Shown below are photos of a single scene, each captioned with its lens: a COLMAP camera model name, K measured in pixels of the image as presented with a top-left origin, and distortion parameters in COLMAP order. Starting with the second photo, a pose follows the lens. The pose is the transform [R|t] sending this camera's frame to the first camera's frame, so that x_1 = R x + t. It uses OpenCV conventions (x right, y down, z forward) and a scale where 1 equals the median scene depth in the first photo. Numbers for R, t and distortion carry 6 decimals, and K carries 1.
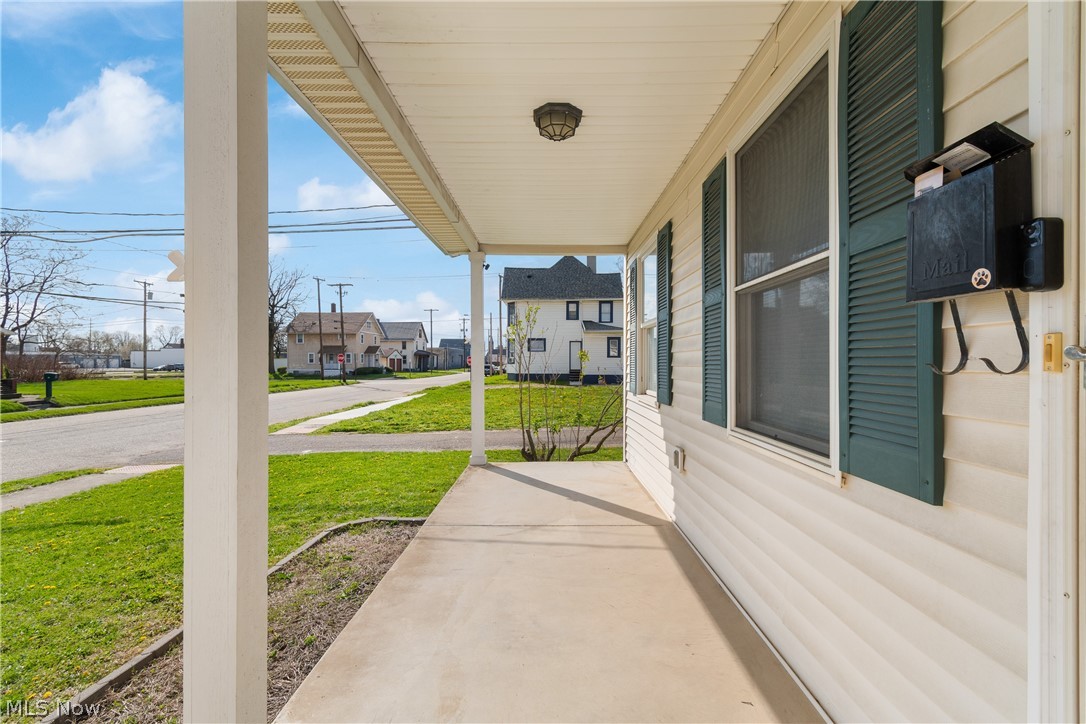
lens RADIAL K [[480.2, 0, 542.5], [0, 480.2, 364.0], [0, 0, 1]] dist [0.000206, -0.000242]
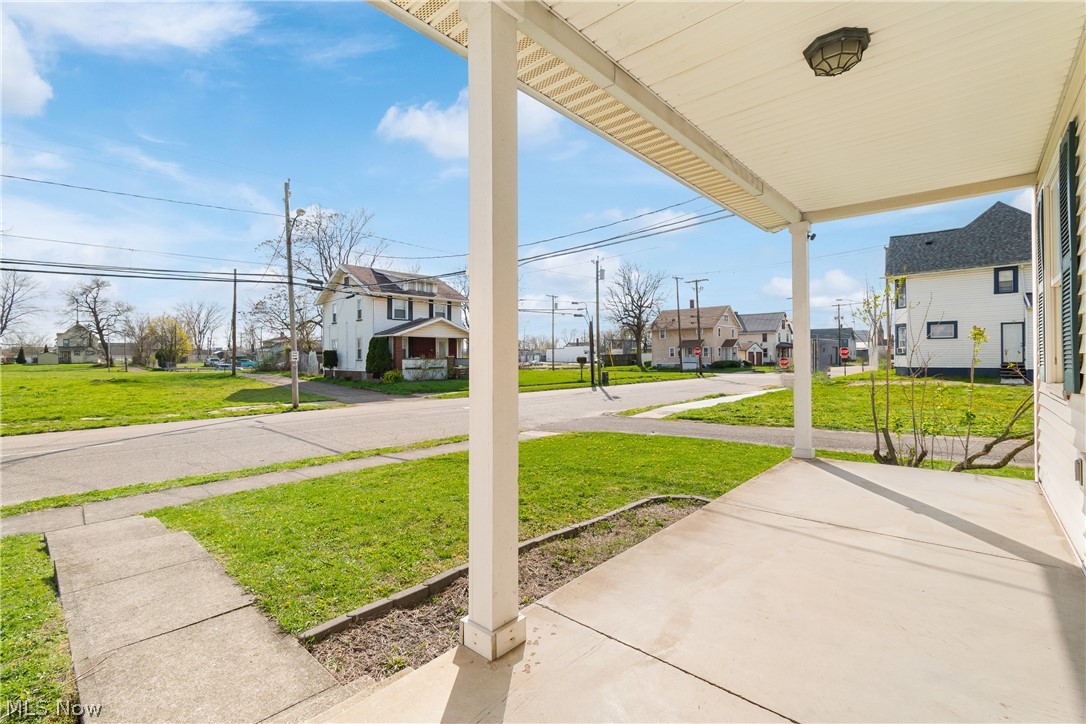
lens RADIAL K [[481.2, 0, 539.2], [0, 481.2, 354.3], [0, 0, 1]] dist [-0.000422, -0.000588]
pose [[0.747794, -0.010679, -0.663844, 0.035928], [0.004714, 0.999931, -0.010775, 0.008405], [0.663914, 0.004928, 0.747793, -0.000804]]
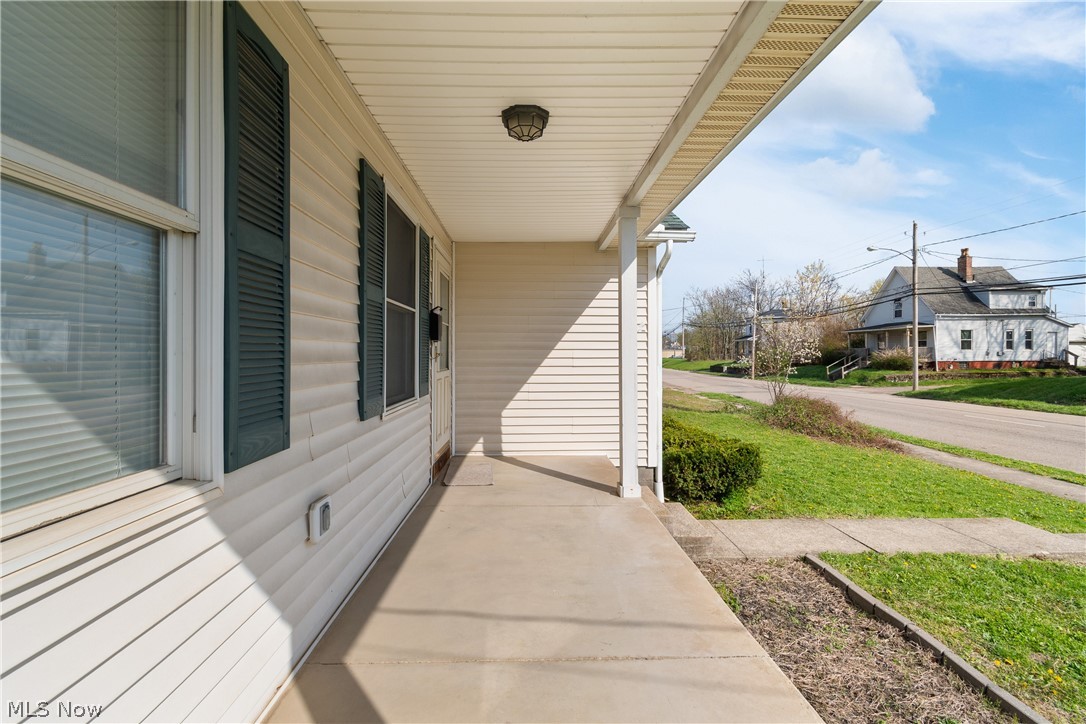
lens RADIAL K [[481.2, 0, 539.2], [0, 481.2, 354.3], [0, 0, 1]] dist [-0.000422, -0.000588]
pose [[-0.999218, -0.002284, -0.039485, 0.006277], [-0.002304, 0.999997, 0.000458, 0.001071], [0.039484, 0.000548, -0.999220, 0.351444]]
